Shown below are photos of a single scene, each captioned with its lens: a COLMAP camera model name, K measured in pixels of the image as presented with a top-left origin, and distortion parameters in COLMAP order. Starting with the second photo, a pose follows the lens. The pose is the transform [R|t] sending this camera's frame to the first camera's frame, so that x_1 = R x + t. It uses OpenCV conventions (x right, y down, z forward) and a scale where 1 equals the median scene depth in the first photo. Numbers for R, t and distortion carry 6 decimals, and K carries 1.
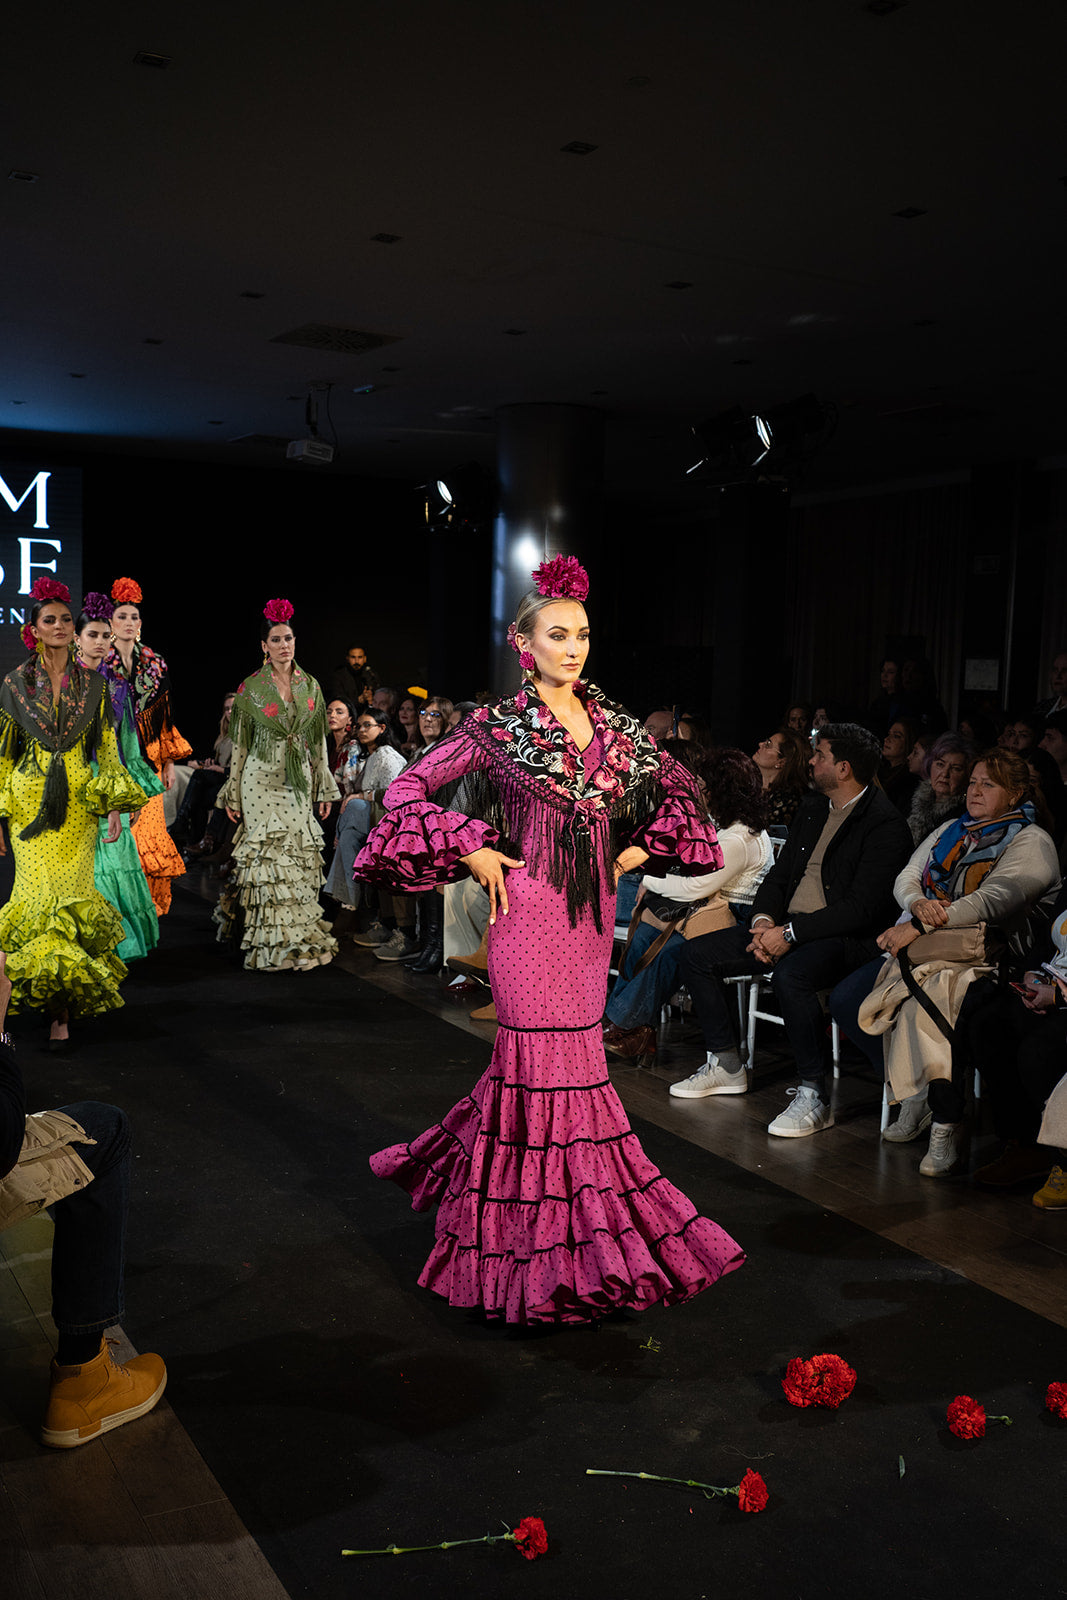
lens RADIAL K [[1638.4, 0, 540.6], [0, 1638.4, 806.9], [0, 0, 1]] dist [0.015173, 0.000000]
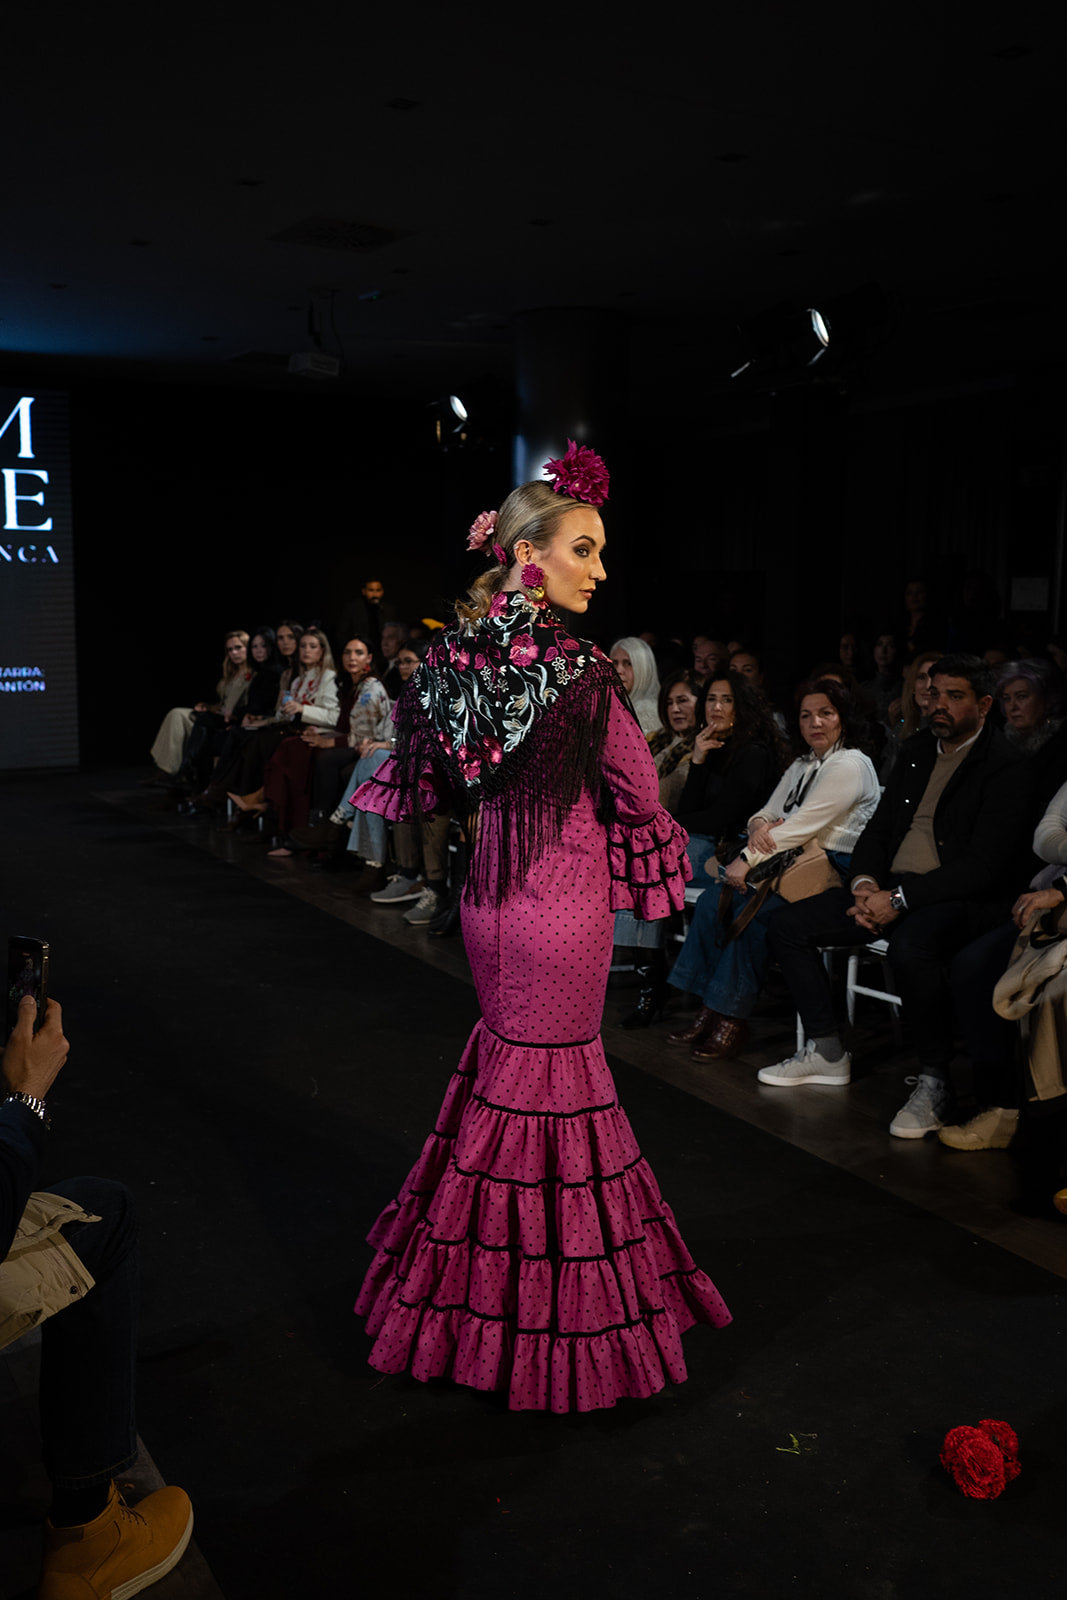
lens RADIAL K [[1638.4, 0, 538.5], [0, 1638.4, 807.4], [0, 0, 1]] dist [0.015173, 0.000000]
pose [[0.999778, -0.020924, -0.002610, -0.033762], [0.021016, 0.998880, 0.042391, -0.010622], [0.001720, -0.042436, 0.999098, 0.137906]]
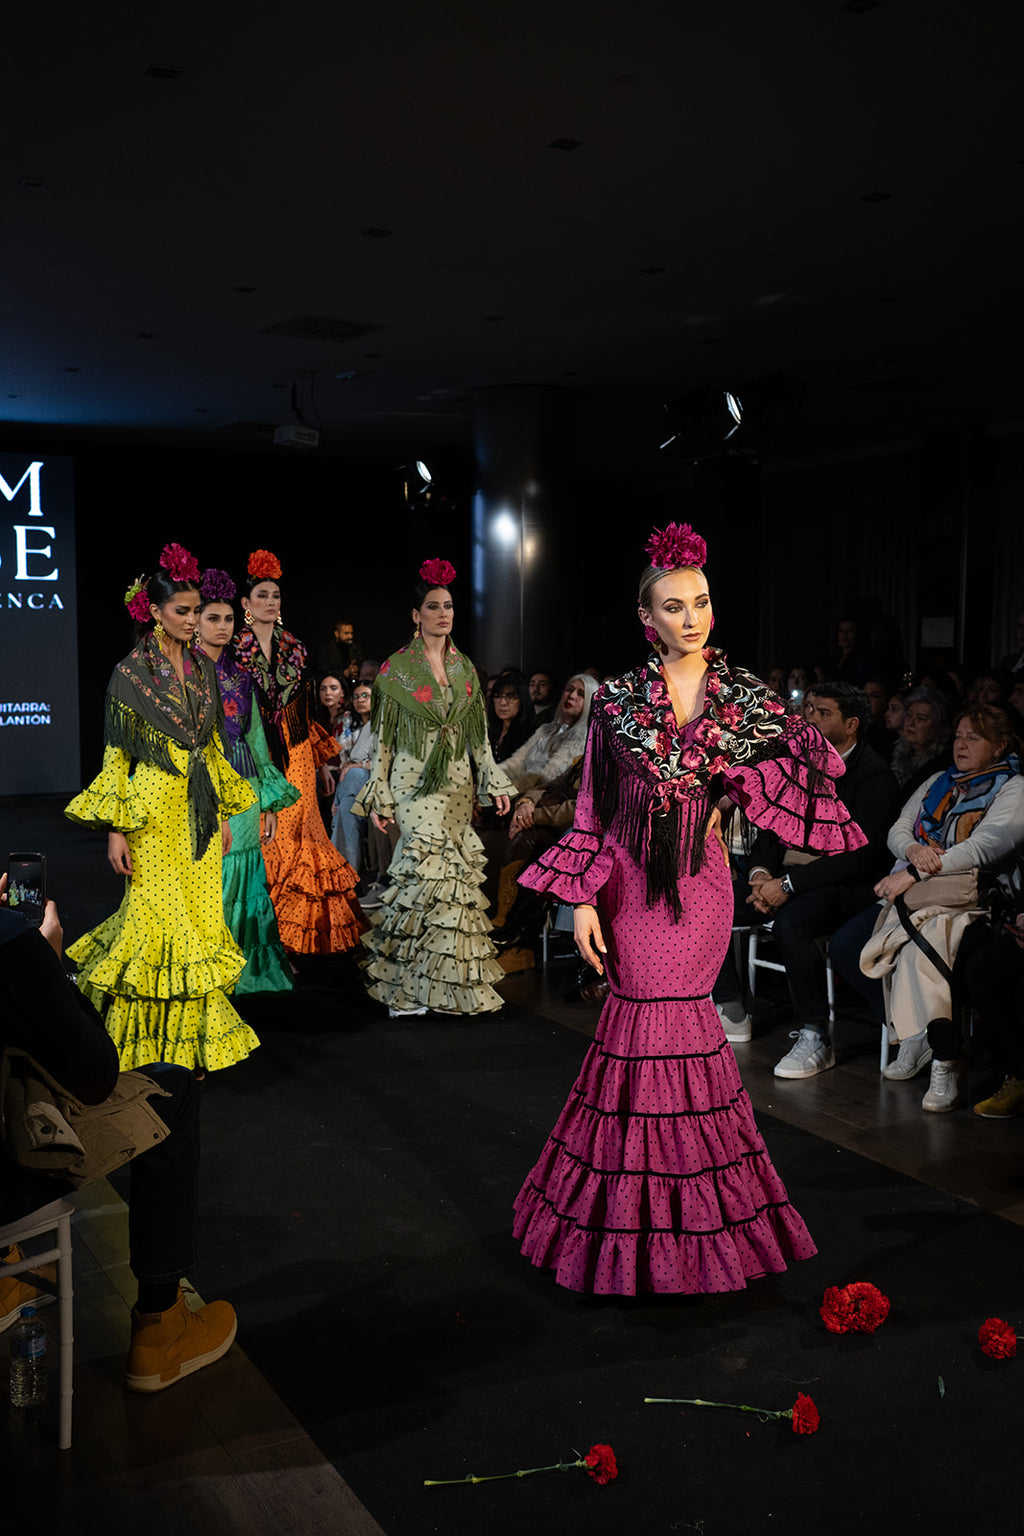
lens RADIAL K [[1572.8, 0, 519.0], [0, 1572.8, 758.1], [0, 0, 1]] dist [0.015173, 0.000000]
pose [[0.999585, -0.027104, 0.009806, -0.027314], [0.027173, 0.999607, -0.006886, -0.001457], [-0.009616, 0.007150, 0.999928, -0.007939]]
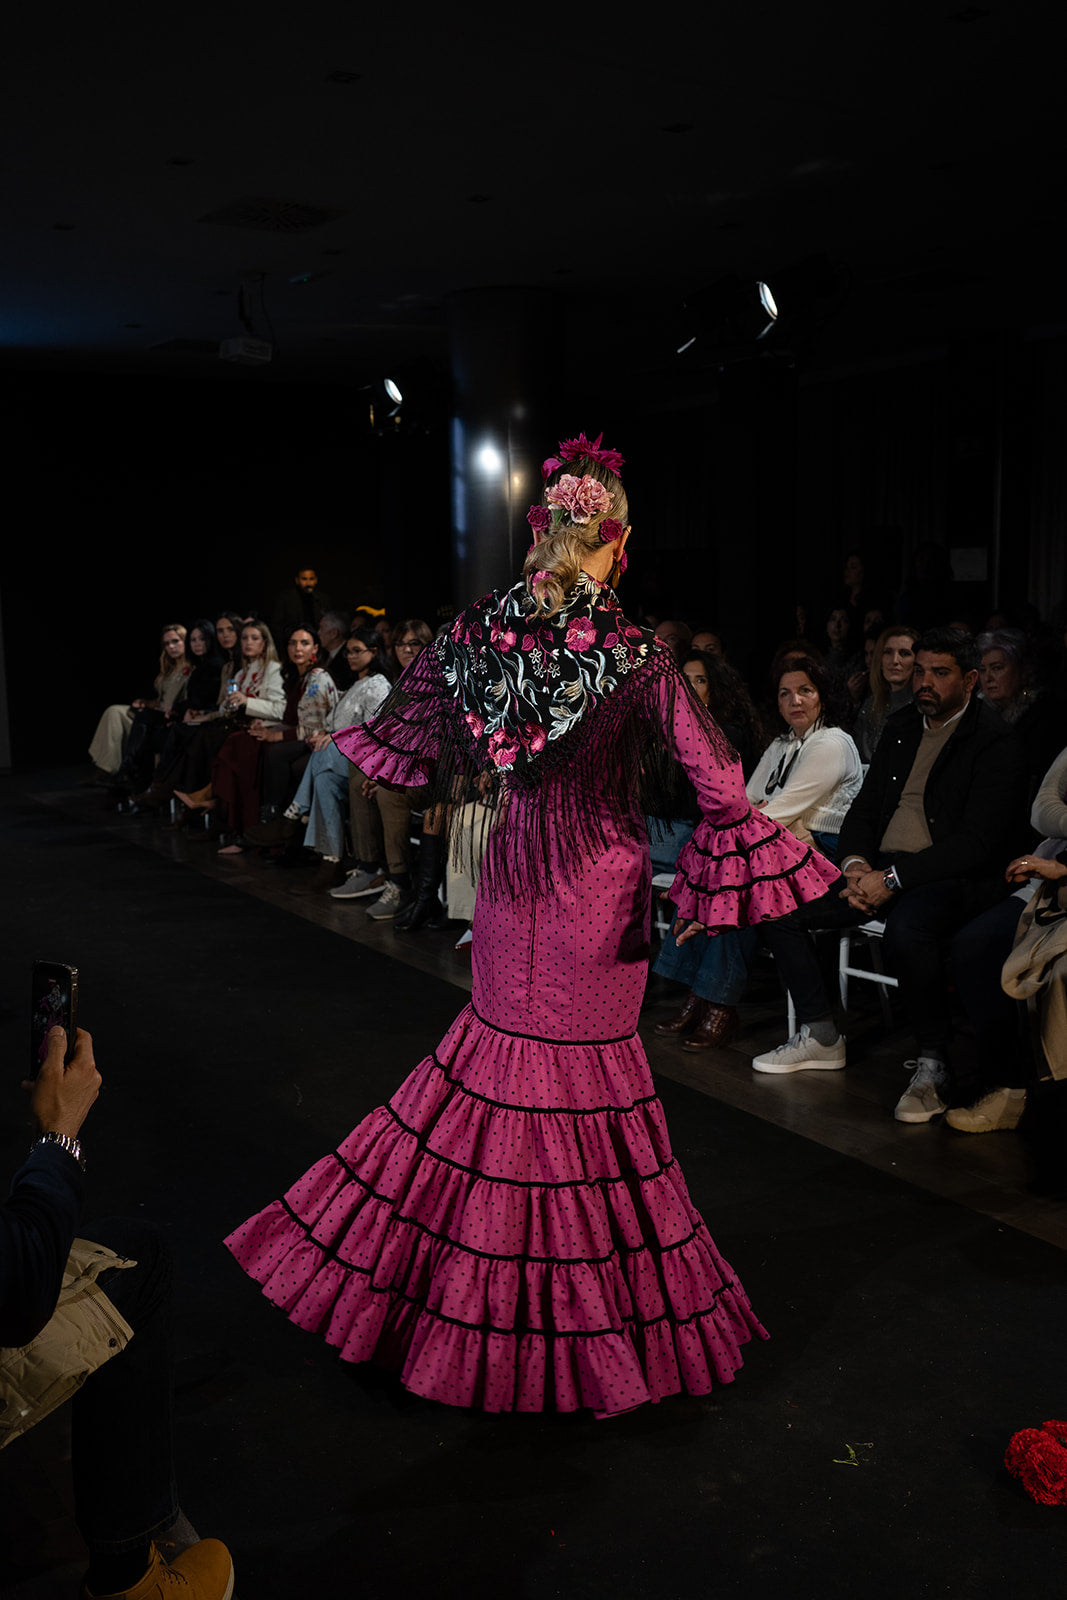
lens RADIAL K [[1638.4, 0, 540.7], [0, 1638.4, 800.2], [0, 0, 1]] dist [0.015173, 0.000000]
pose [[0.997569, -0.054199, 0.043805, -0.062788], [0.052031, 0.997432, 0.049206, -0.013201], [-0.046360, -0.046808, 0.997828, 0.164126]]
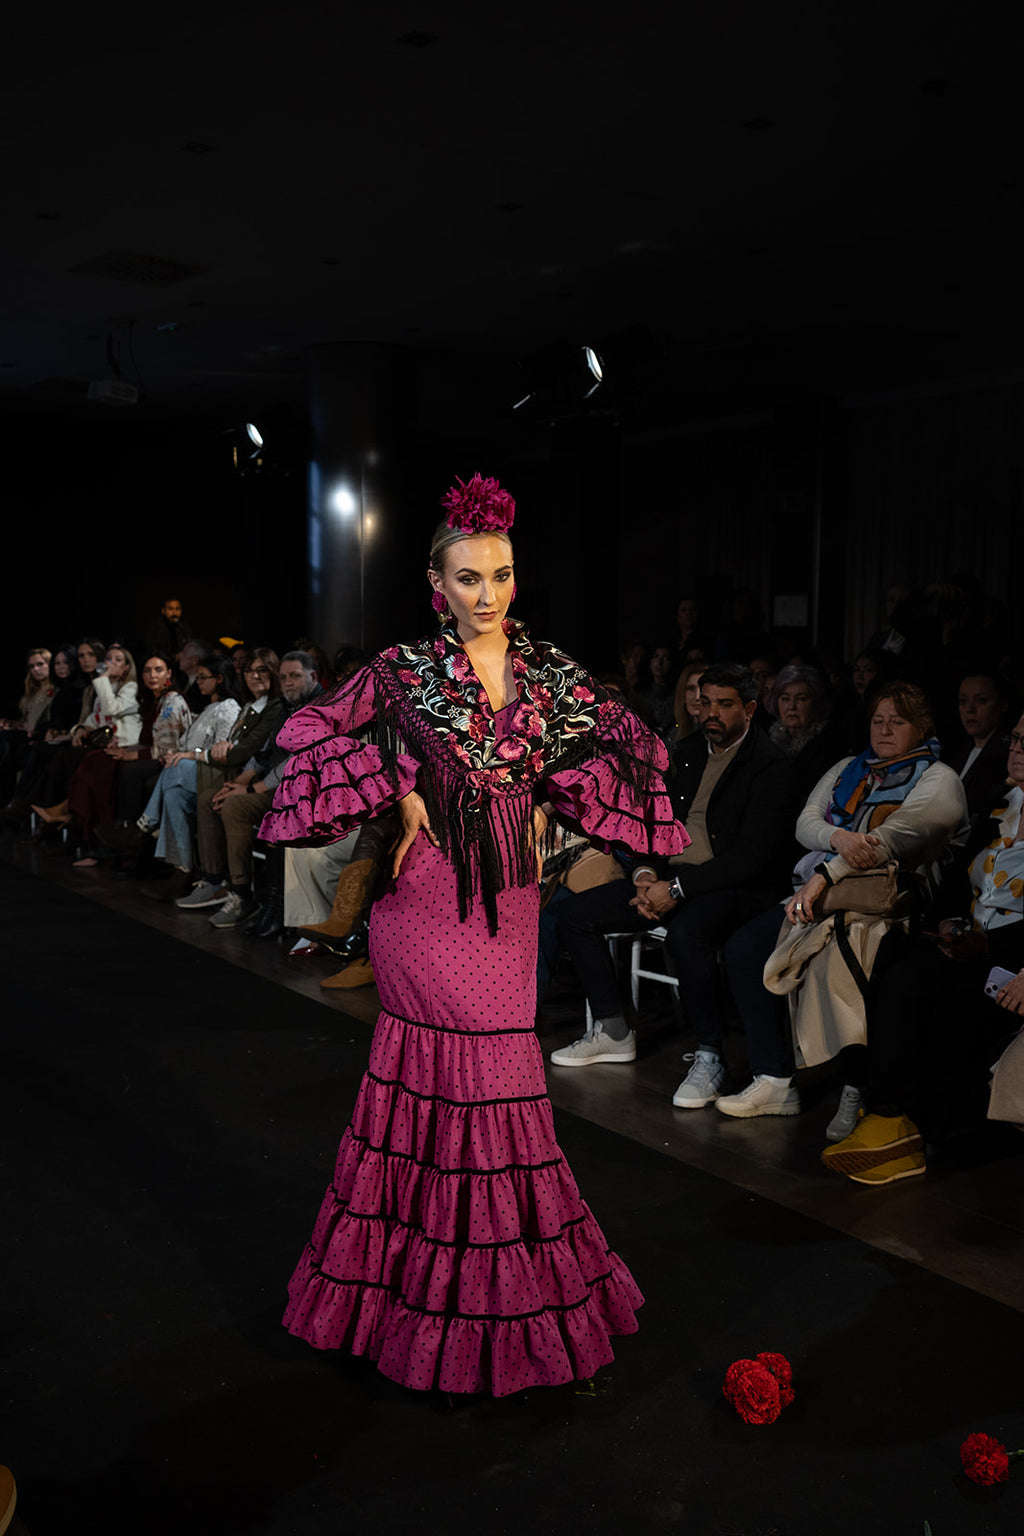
lens RADIAL K [[1572.8, 0, 511.7], [0, 1572.8, 770.3], [0, 0, 1]] dist [0.015173, 0.000000]
pose [[0.993295, -0.035452, 0.110037, -0.036879], [0.034050, 0.999314, 0.014596, -0.005117], [-0.110479, -0.010752, 0.993820, 0.119443]]
